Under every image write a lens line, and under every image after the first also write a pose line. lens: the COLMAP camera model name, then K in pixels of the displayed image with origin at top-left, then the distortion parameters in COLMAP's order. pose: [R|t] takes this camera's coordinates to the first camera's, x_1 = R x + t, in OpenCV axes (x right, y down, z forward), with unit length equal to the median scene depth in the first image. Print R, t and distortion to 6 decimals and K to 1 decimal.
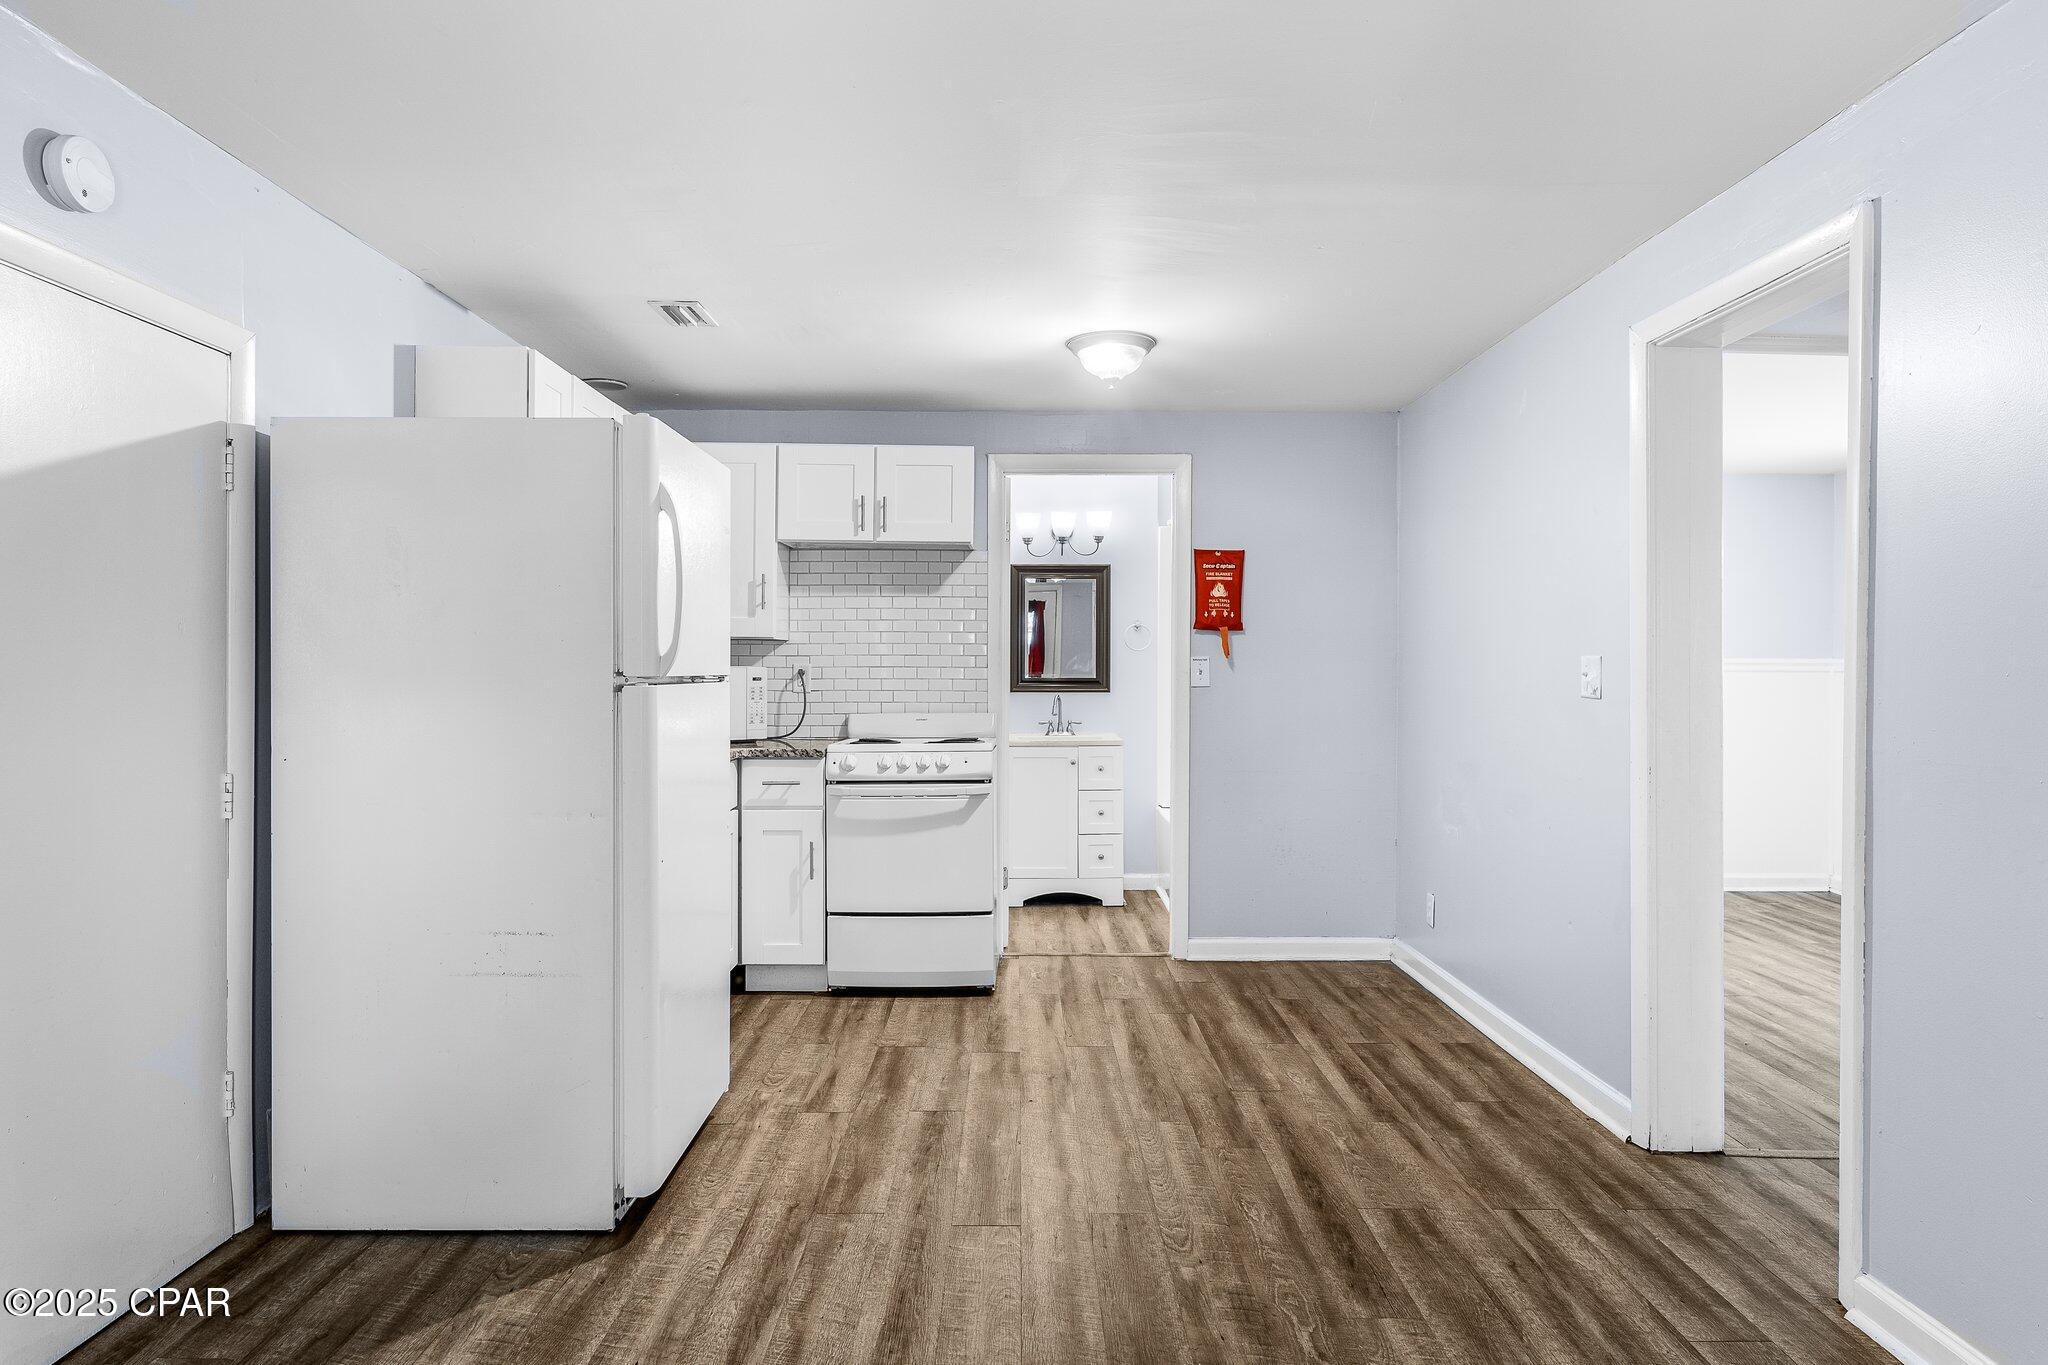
lens RADIAL K [[1232.7, 0, 1019.6], [0, 1232.7, 675.5], [0, 0, 1]] dist [0.003478, -0.000373]
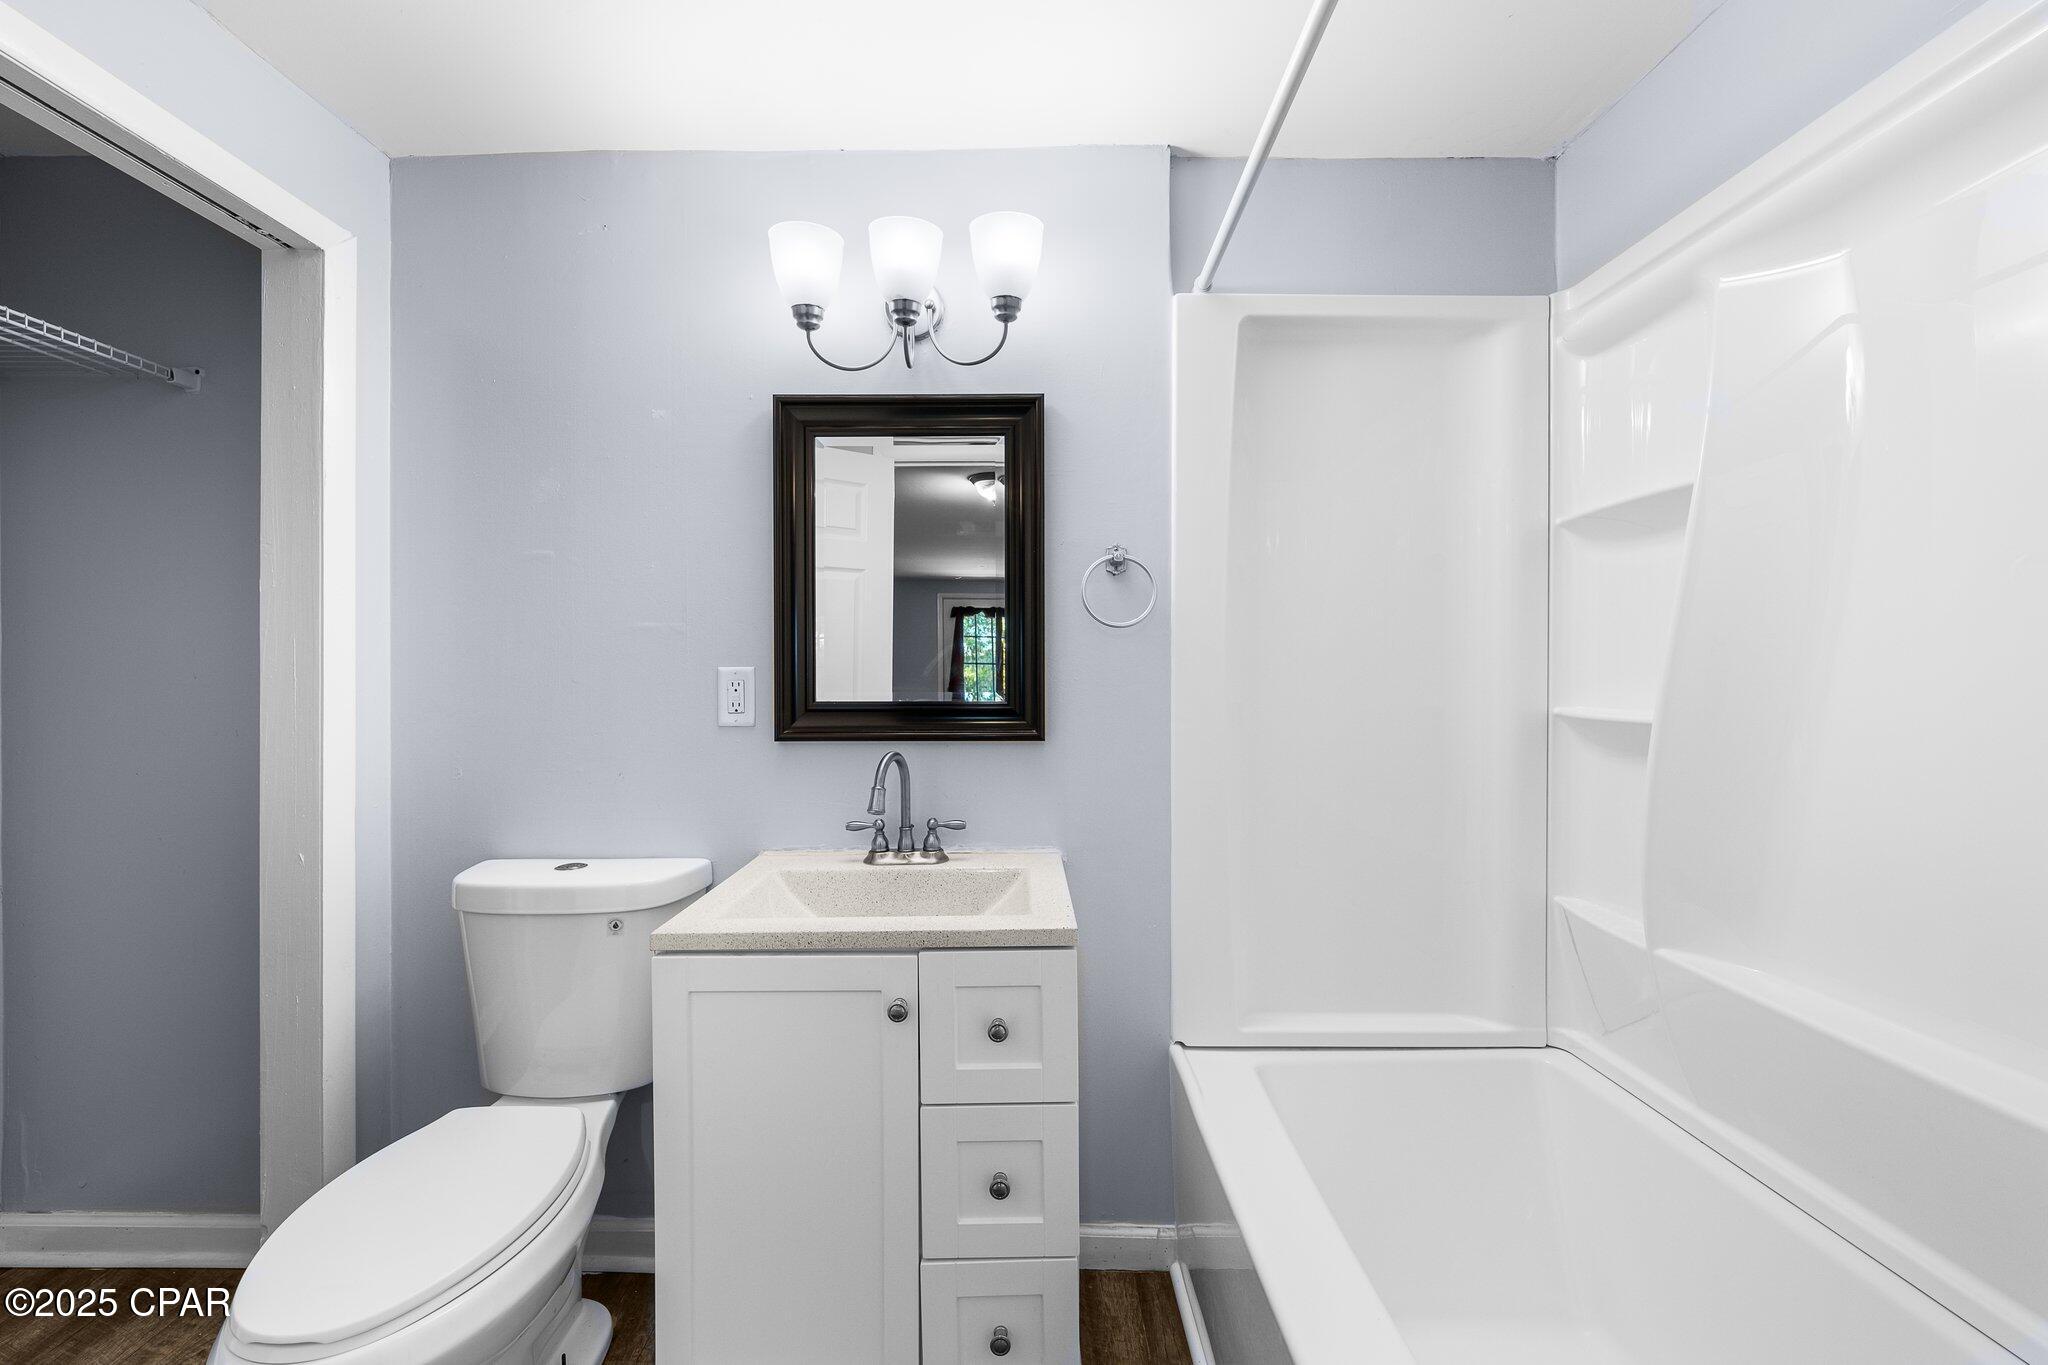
lens RADIAL K [[815.9, 0, 1022.9], [0, 815.9, 693.4], [0, 0, 1]] dist [-0.002032, -0.000081]
pose [[0.999940, -0.005104, -0.009678, 0.103797], [0.005092, 0.999986, -0.001219, -0.000124], [0.009684, 0.001170, 0.999952, 1.131051]]
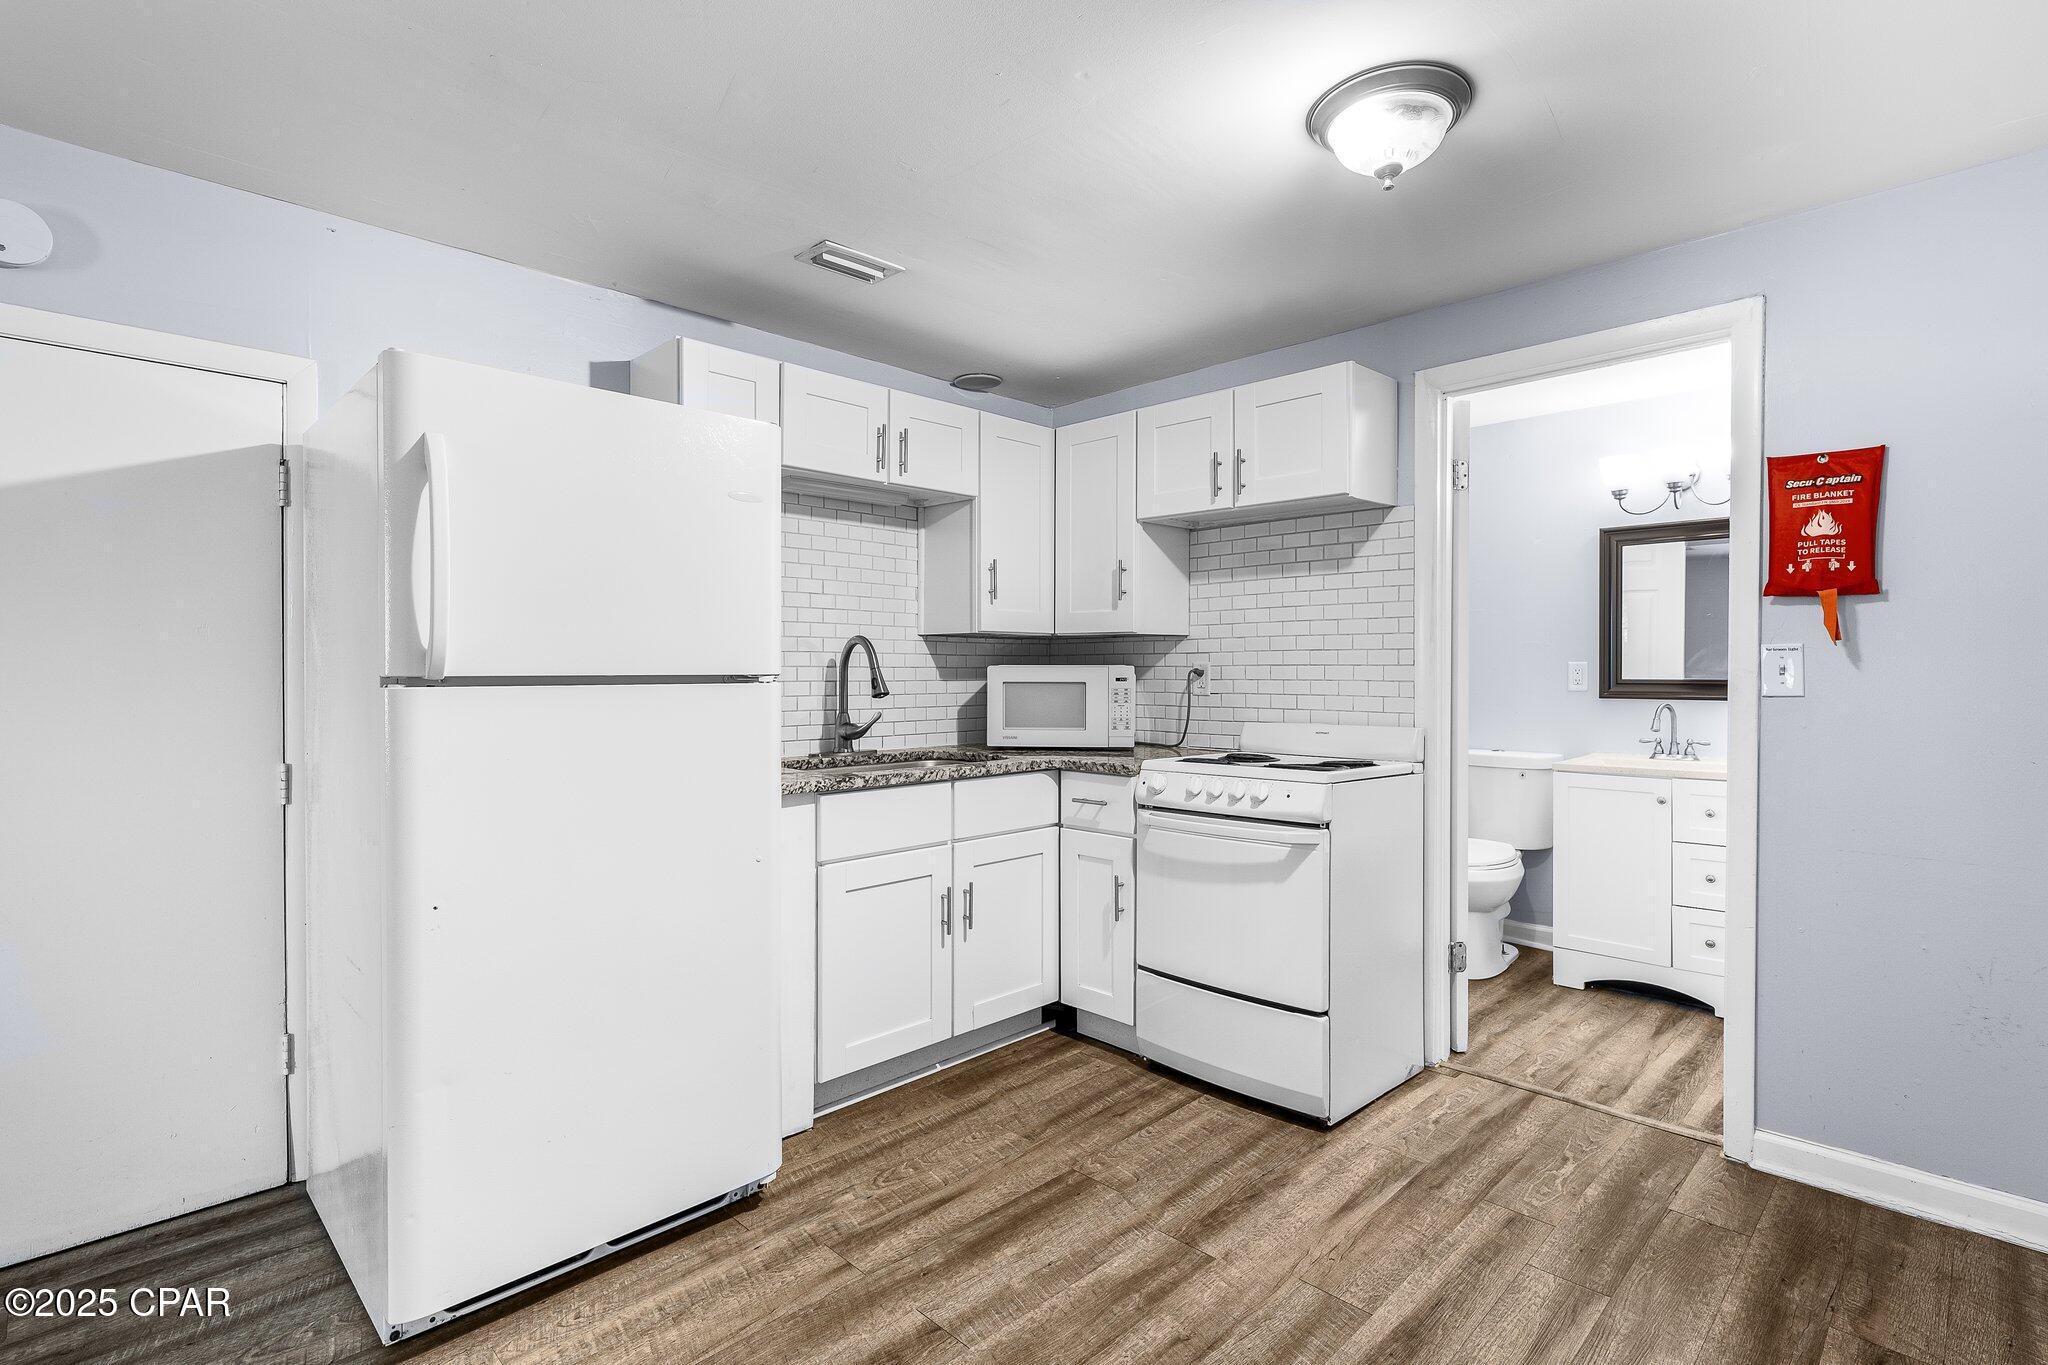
lens RADIAL K [[973.1, 0, 1021.7], [0, 973.1, 674.4], [0, 0, 1]] dist [-0.002607, -0.000456]
pose [[0.702024, 0.000959, -0.712153, 0.251862], [-0.001632, 0.999999, -0.000262, -0.000504], [0.712151, 0.001346, 0.702025, 0.493141]]
